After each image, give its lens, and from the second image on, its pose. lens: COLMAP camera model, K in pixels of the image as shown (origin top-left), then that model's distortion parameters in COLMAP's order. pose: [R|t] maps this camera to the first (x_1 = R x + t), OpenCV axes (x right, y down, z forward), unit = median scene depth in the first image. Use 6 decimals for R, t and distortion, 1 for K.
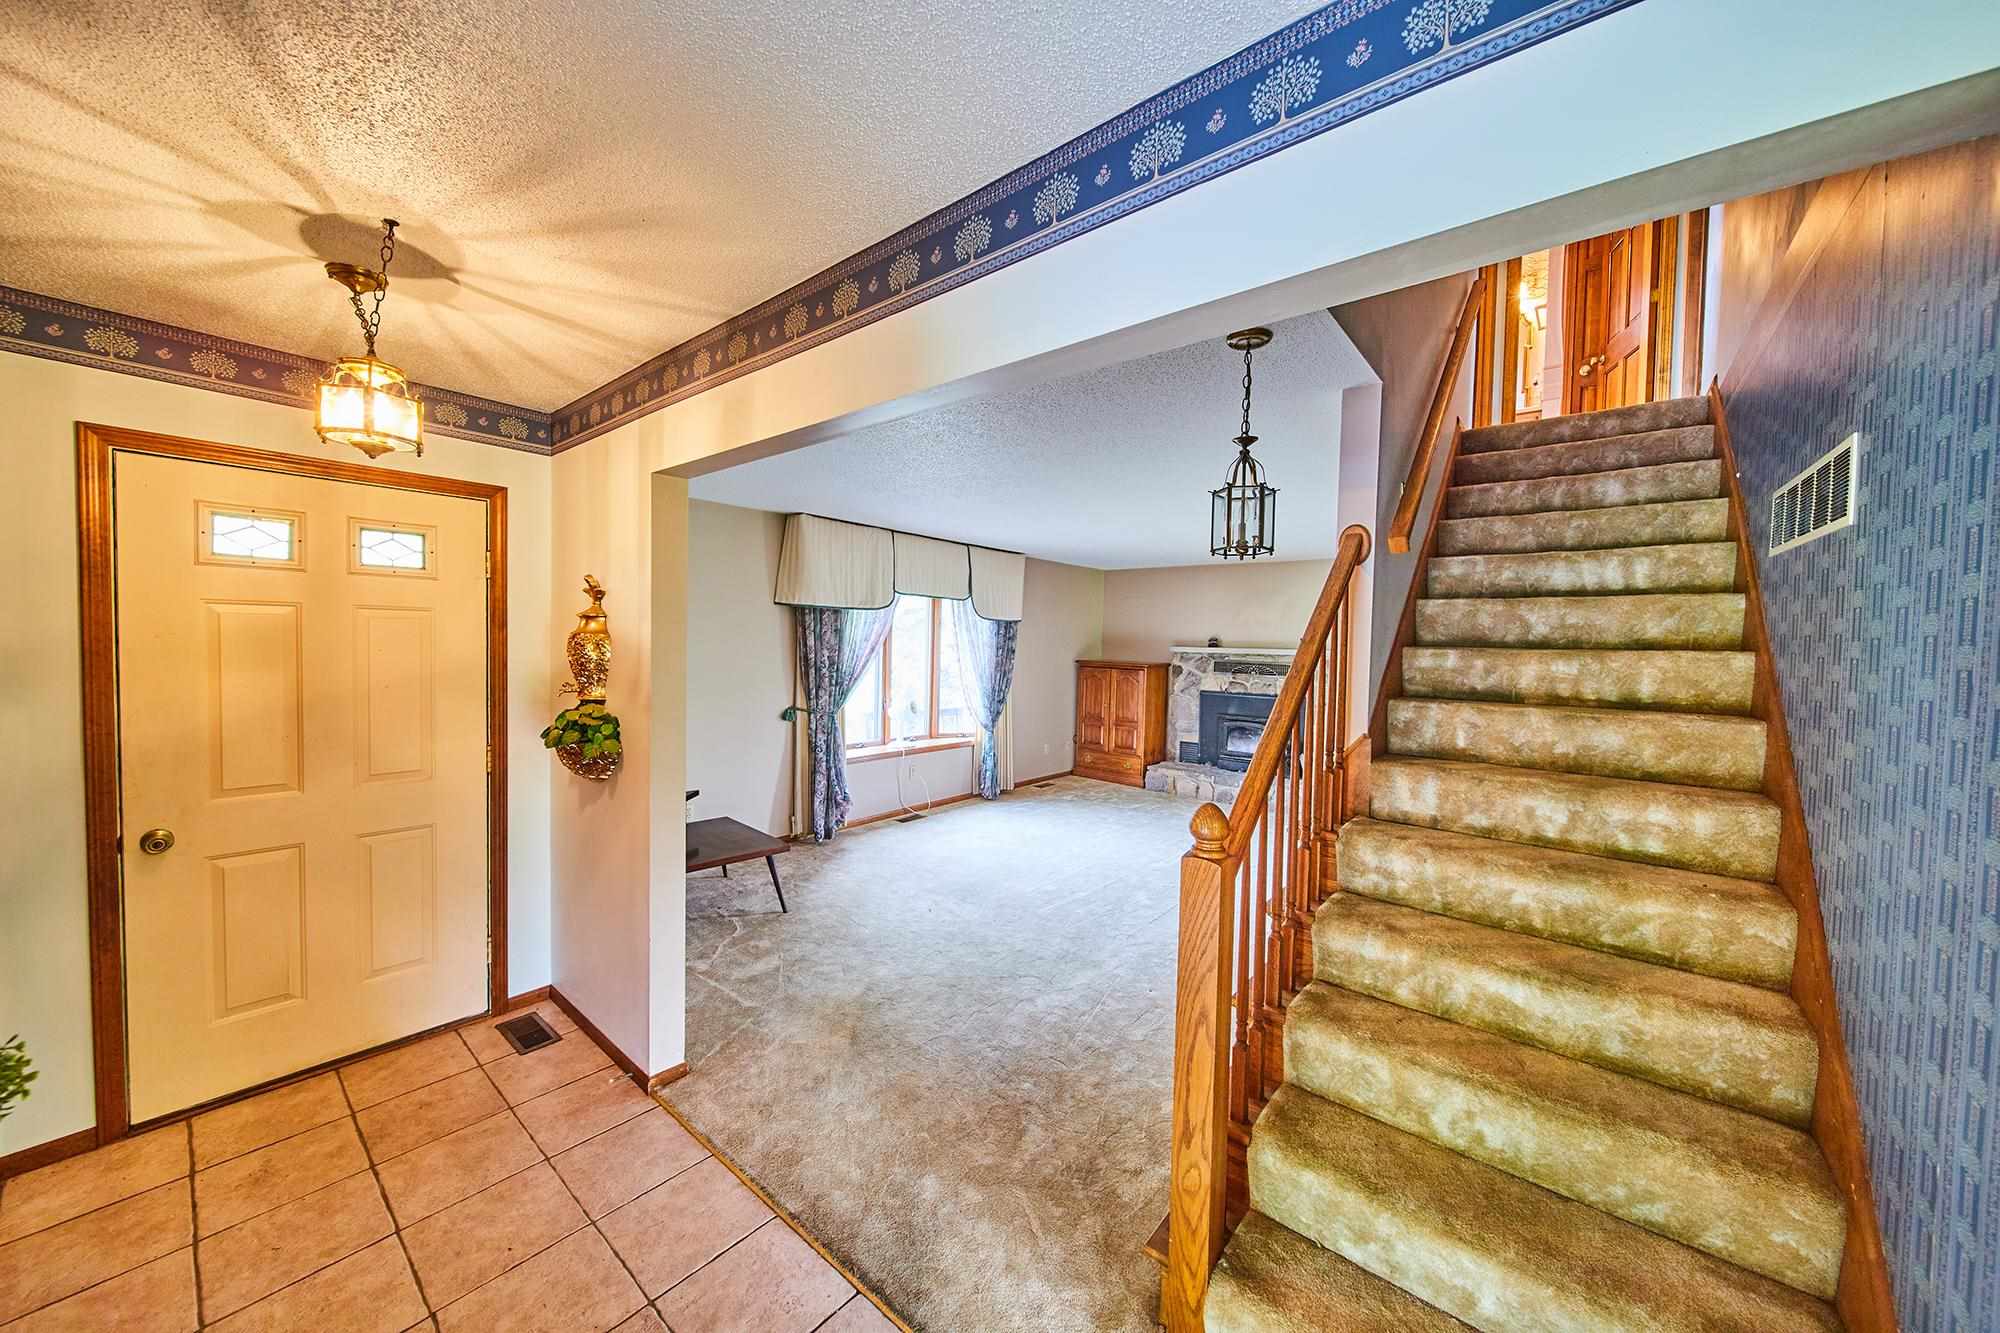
lens RADIAL K [[695.8, 0, 1000.8], [0, 695.8, 664.1], [0, 0, 1]] dist [-0.002215, -0.001489]
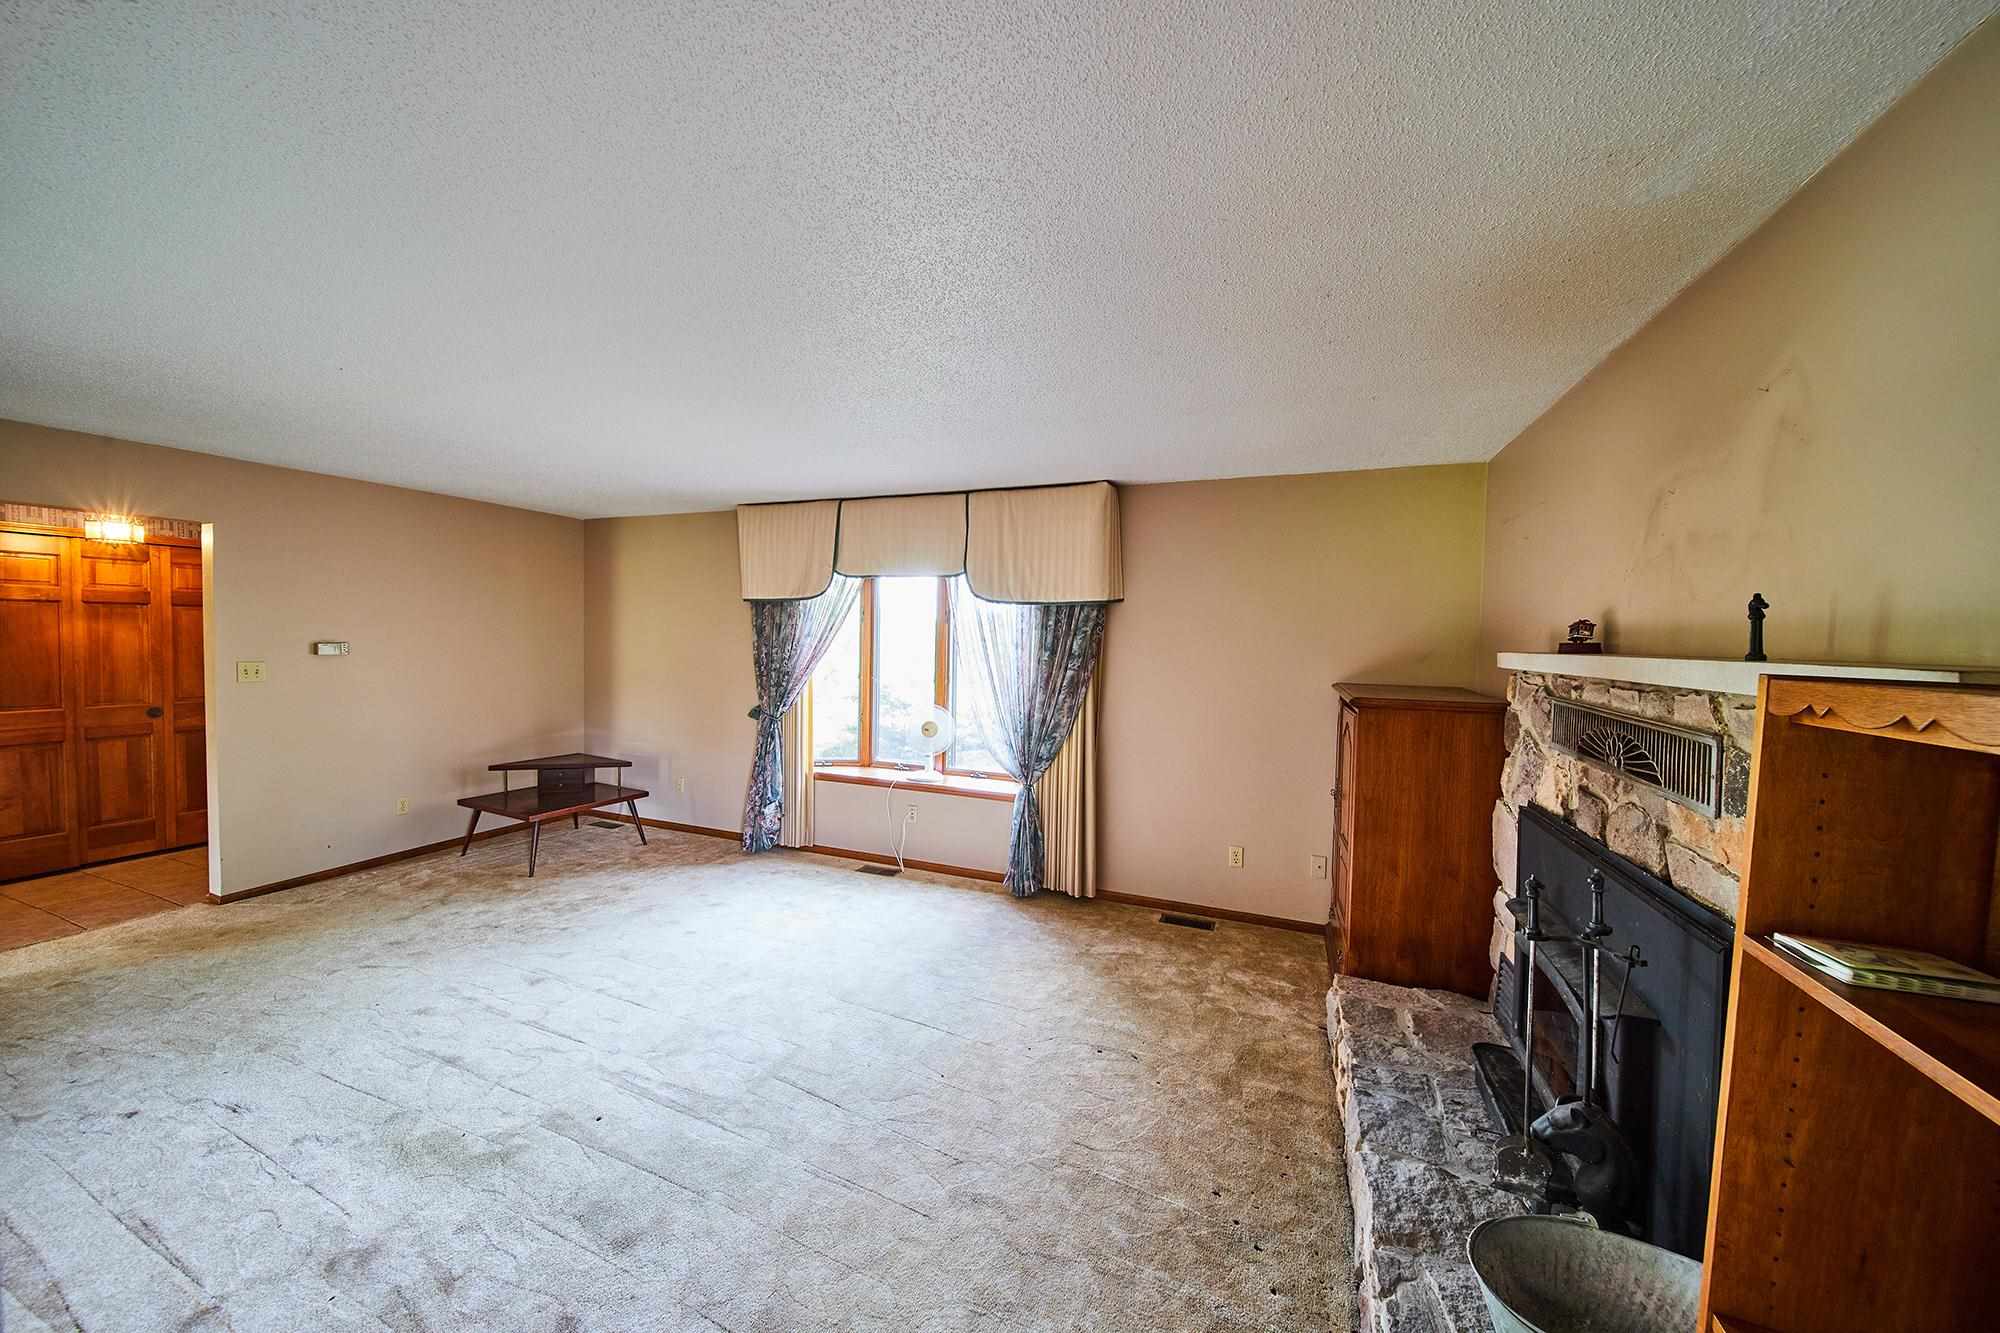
lens RADIAL K [[695.8, 0, 999.2], [0, 695.8, 667.7], [0, 0, 1]] dist [-0.002215, -0.001489]
pose [[0.303514, 0.027587, -0.952427, 0.634565], [-0.042057, 0.998994, 0.015533, -0.017850], [0.951898, 0.035342, 0.304369, 0.893145]]
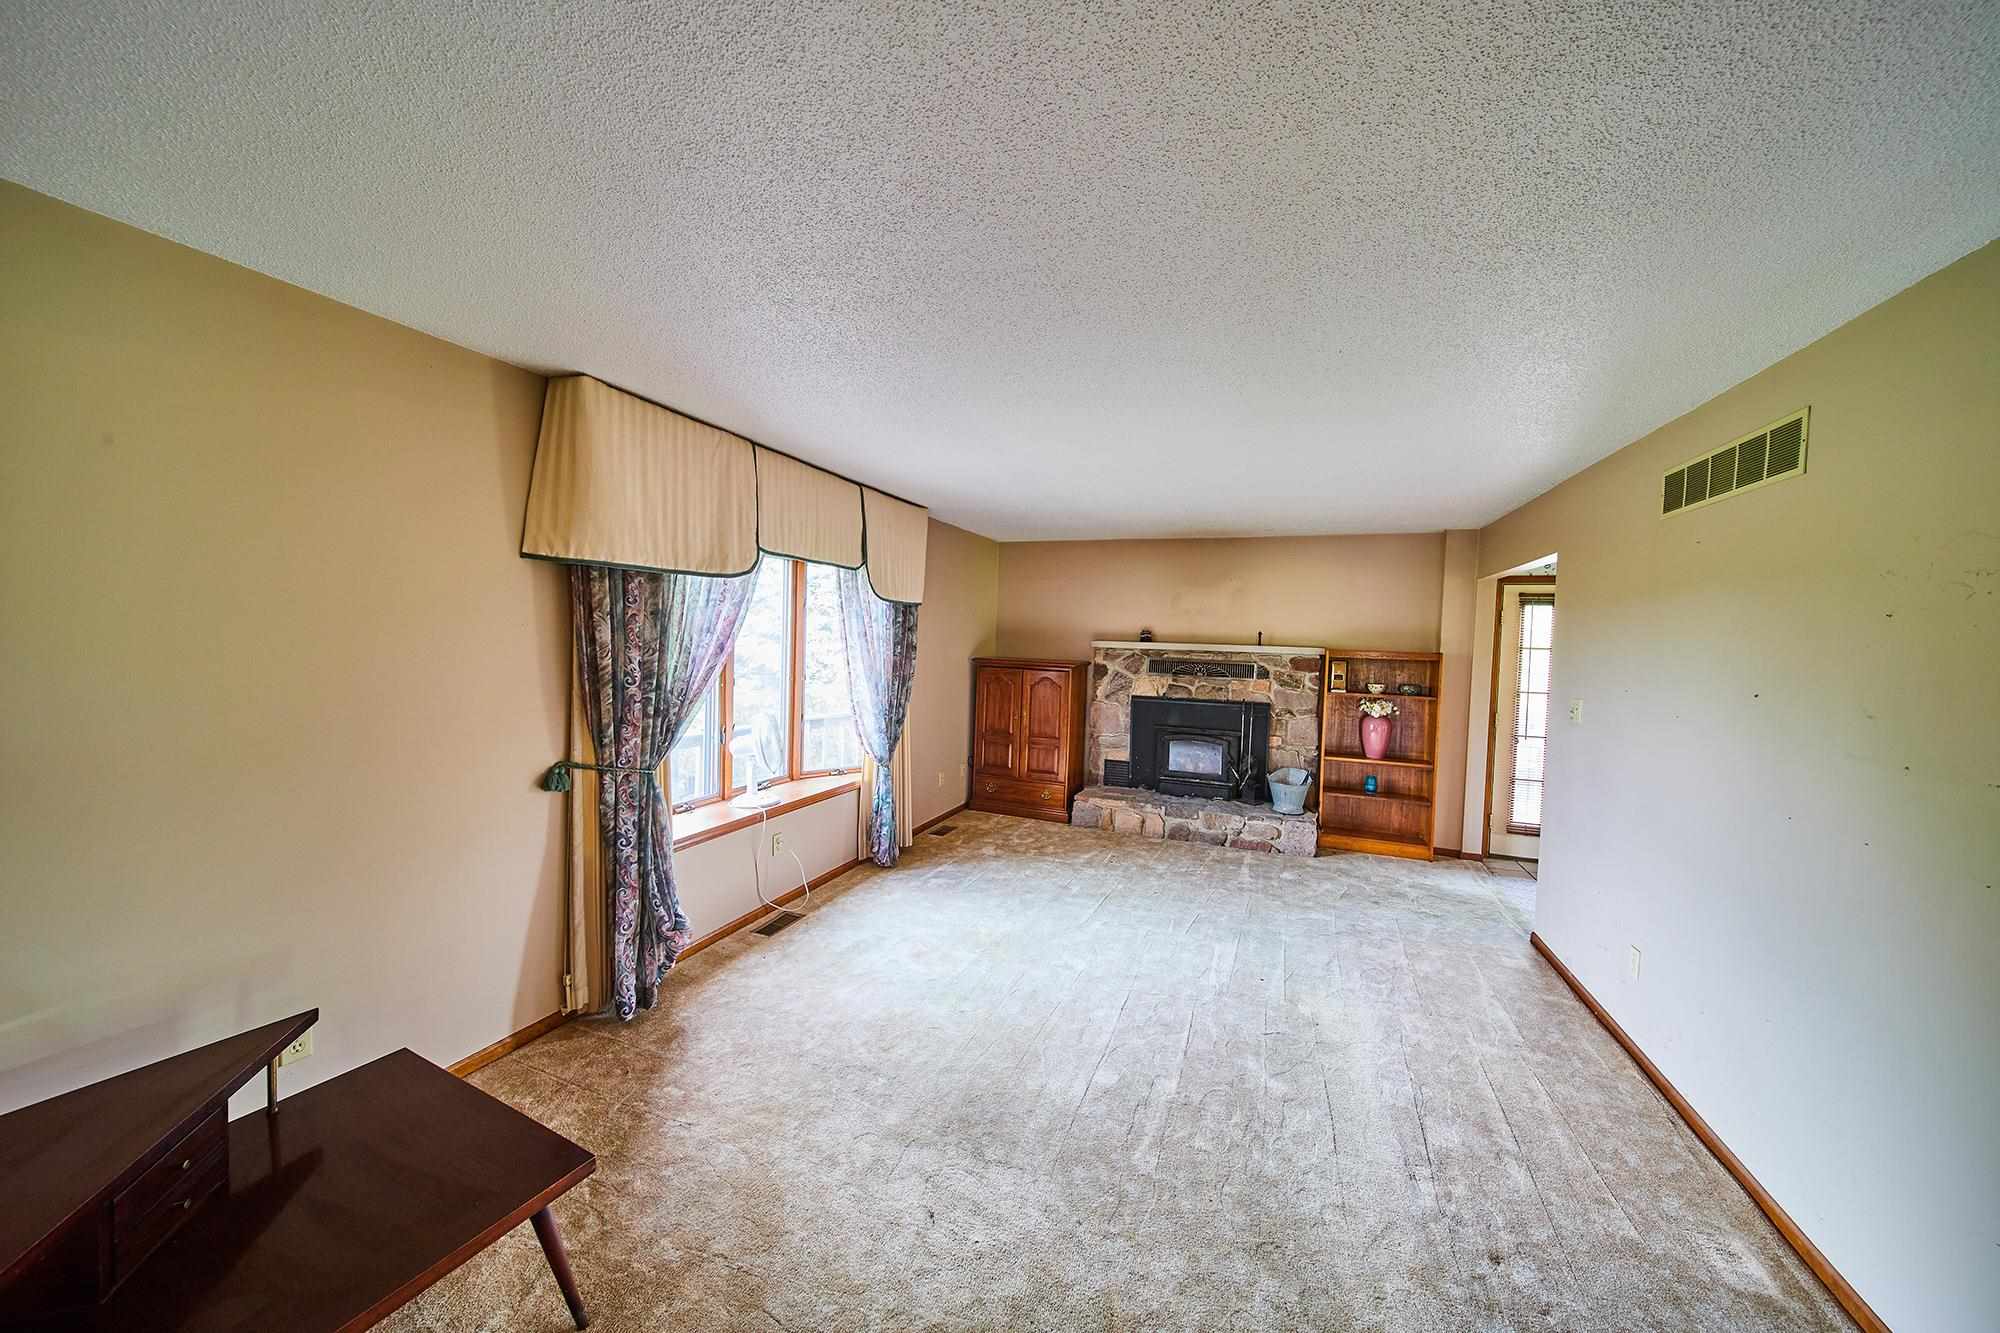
lens RADIAL K [[695.8, 0, 1001.1], [0, 695.8, 664.0], [0, 0, 1]] dist [-0.002215, -0.001489]
pose [[0.950554, -0.006494, 0.310492, -0.133612], [0.001236, 0.999853, 0.017128, -0.016193], [-0.310557, -0.015897, 0.950422, 0.366410]]
